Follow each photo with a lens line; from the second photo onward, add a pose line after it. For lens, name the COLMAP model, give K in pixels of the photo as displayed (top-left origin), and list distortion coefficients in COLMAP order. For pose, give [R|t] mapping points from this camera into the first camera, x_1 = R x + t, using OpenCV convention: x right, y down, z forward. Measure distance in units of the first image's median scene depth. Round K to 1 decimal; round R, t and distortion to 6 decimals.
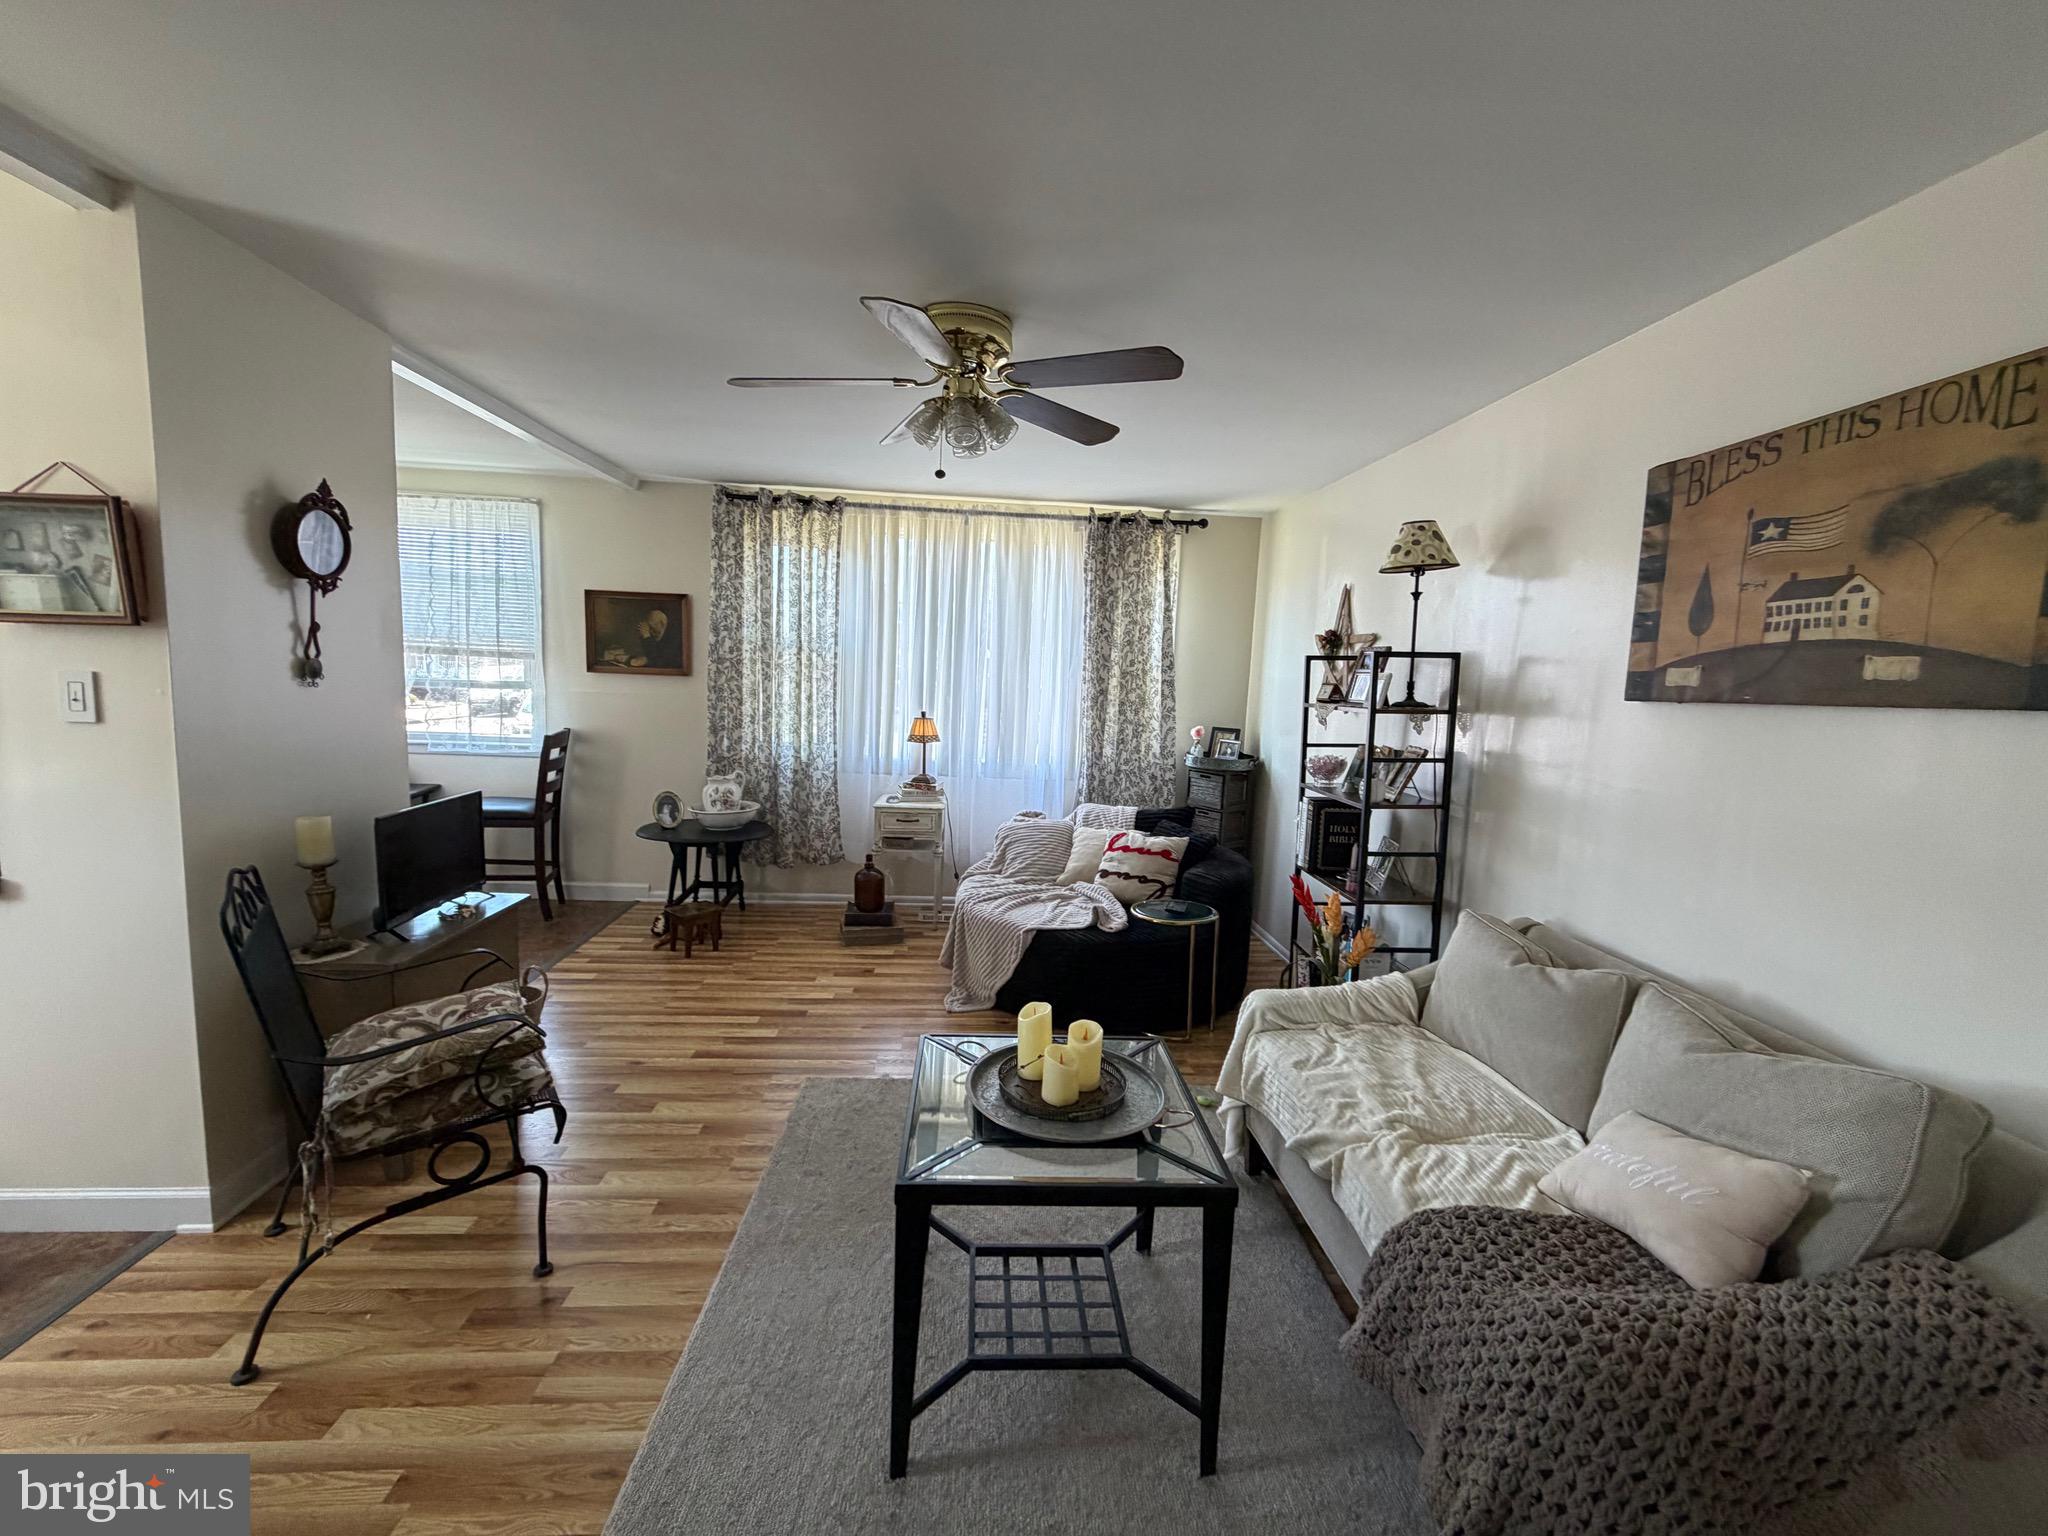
lens RADIAL K [[816.4, 0, 1016.4], [0, 816.4, 762.4], [0, 0, 1]] dist [0.000052, -0.000203]
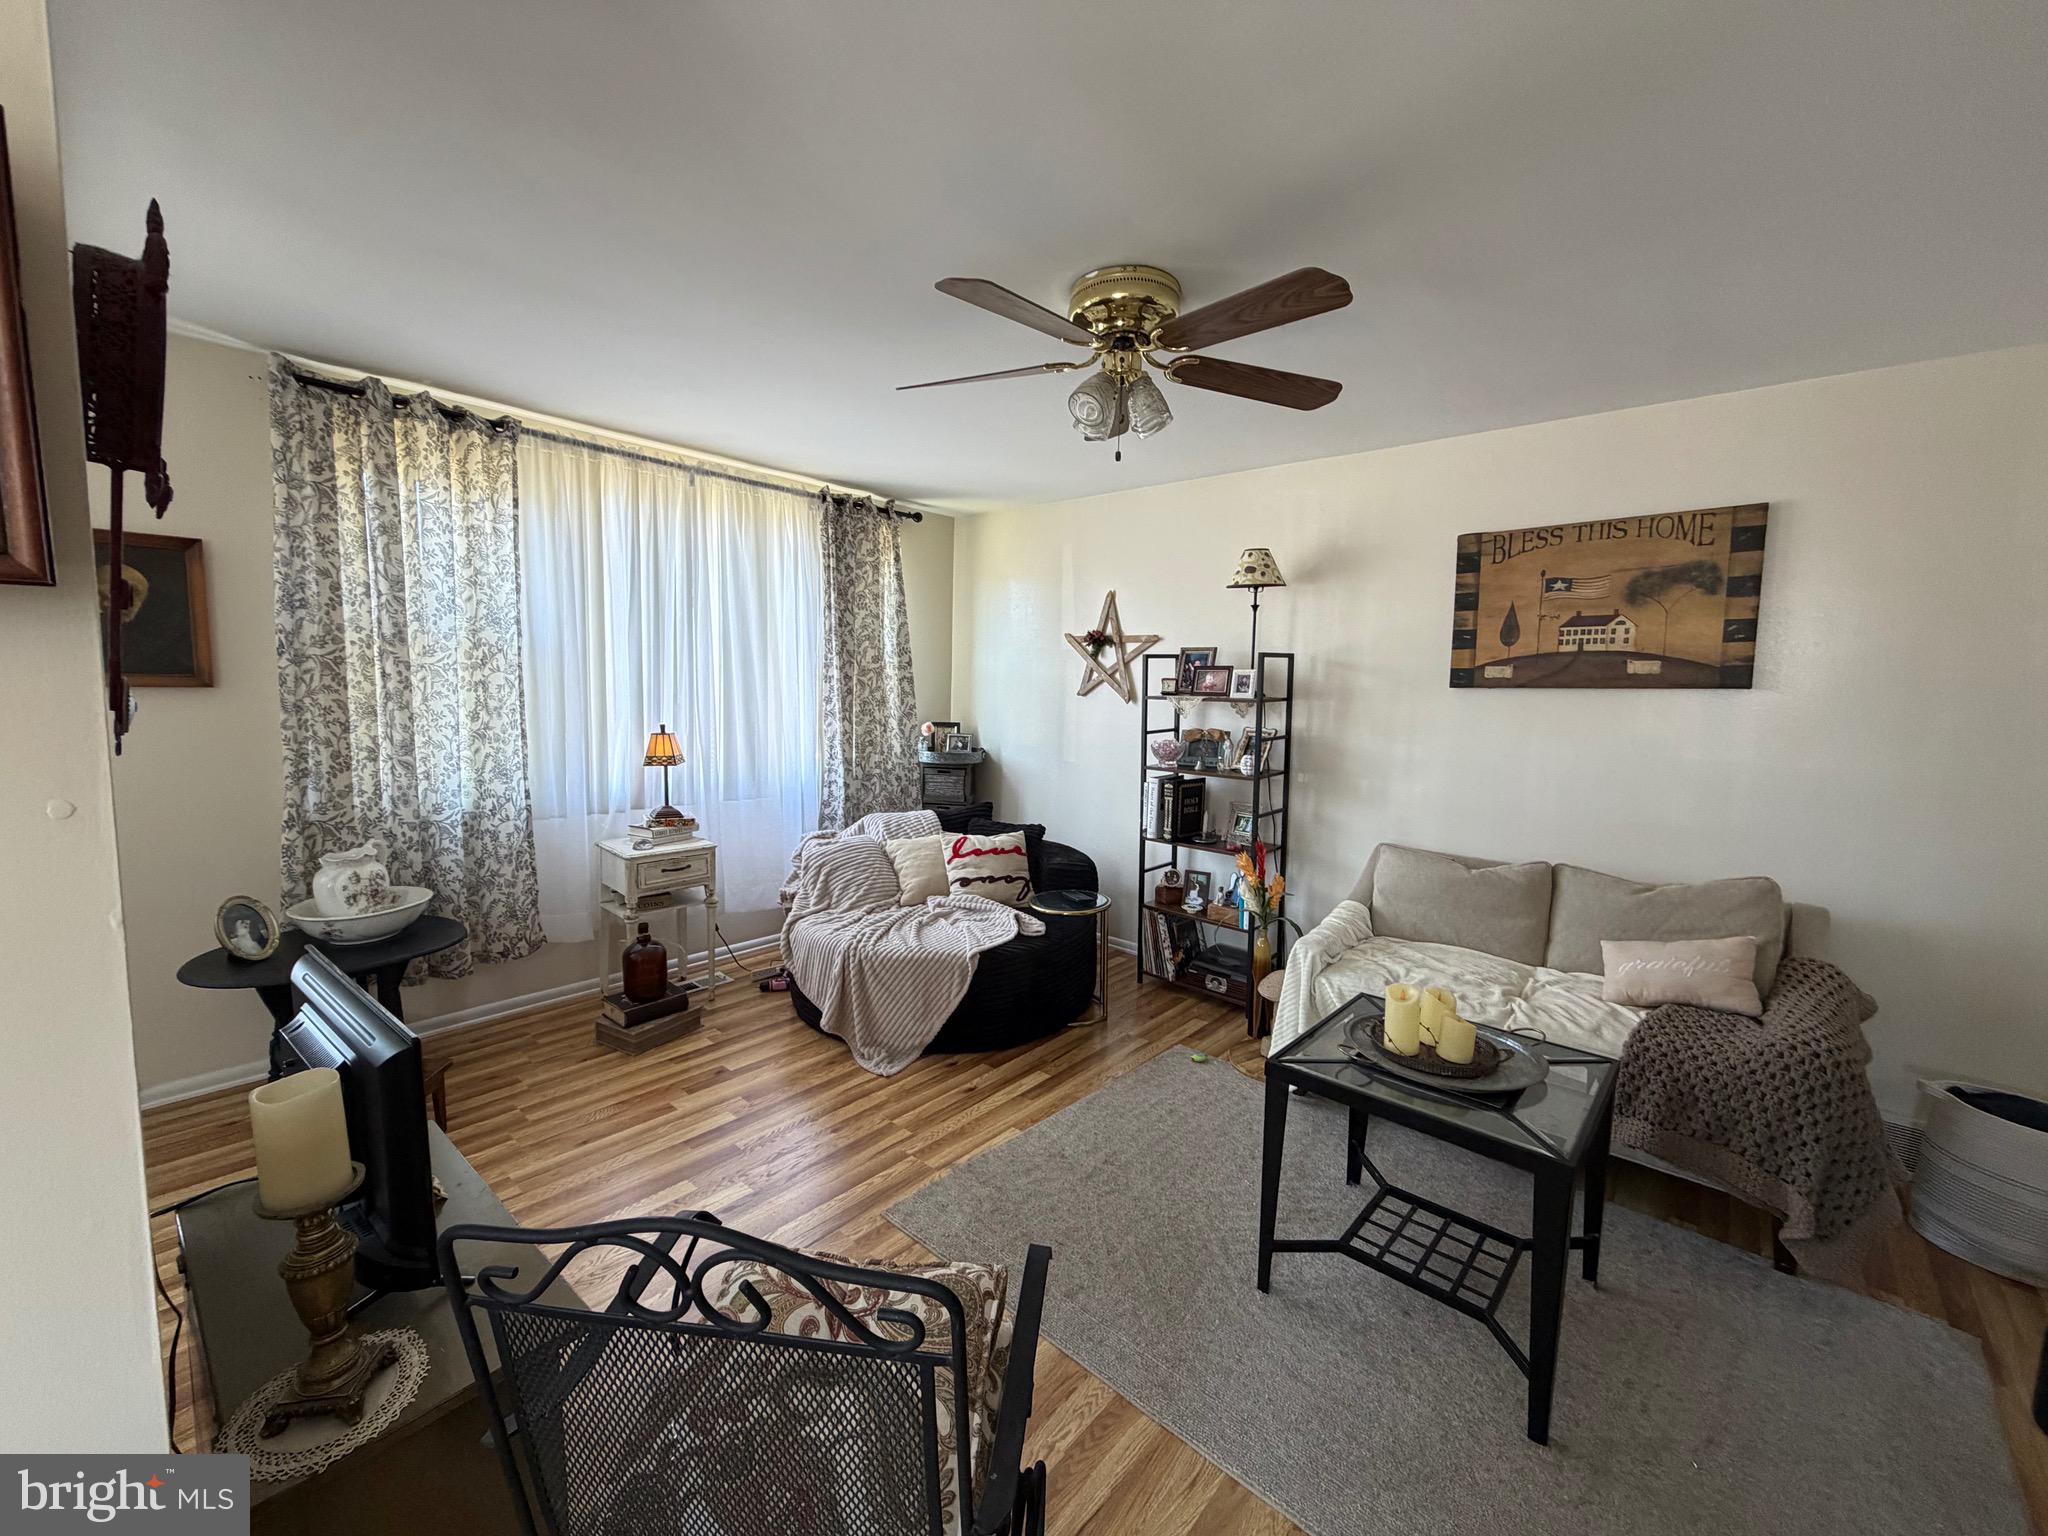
lens RADIAL K [[816.4, 0, 1015.5], [0, 816.4, 763.9], [0, 0, 1]] dist [0.000052, -0.000203]
pose [[0.712244, -0.094361, 0.695560, -0.480880], [0.083798, 0.995267, 0.049212, -0.041507], [-0.696912, 0.023236, 0.716781, 0.259733]]
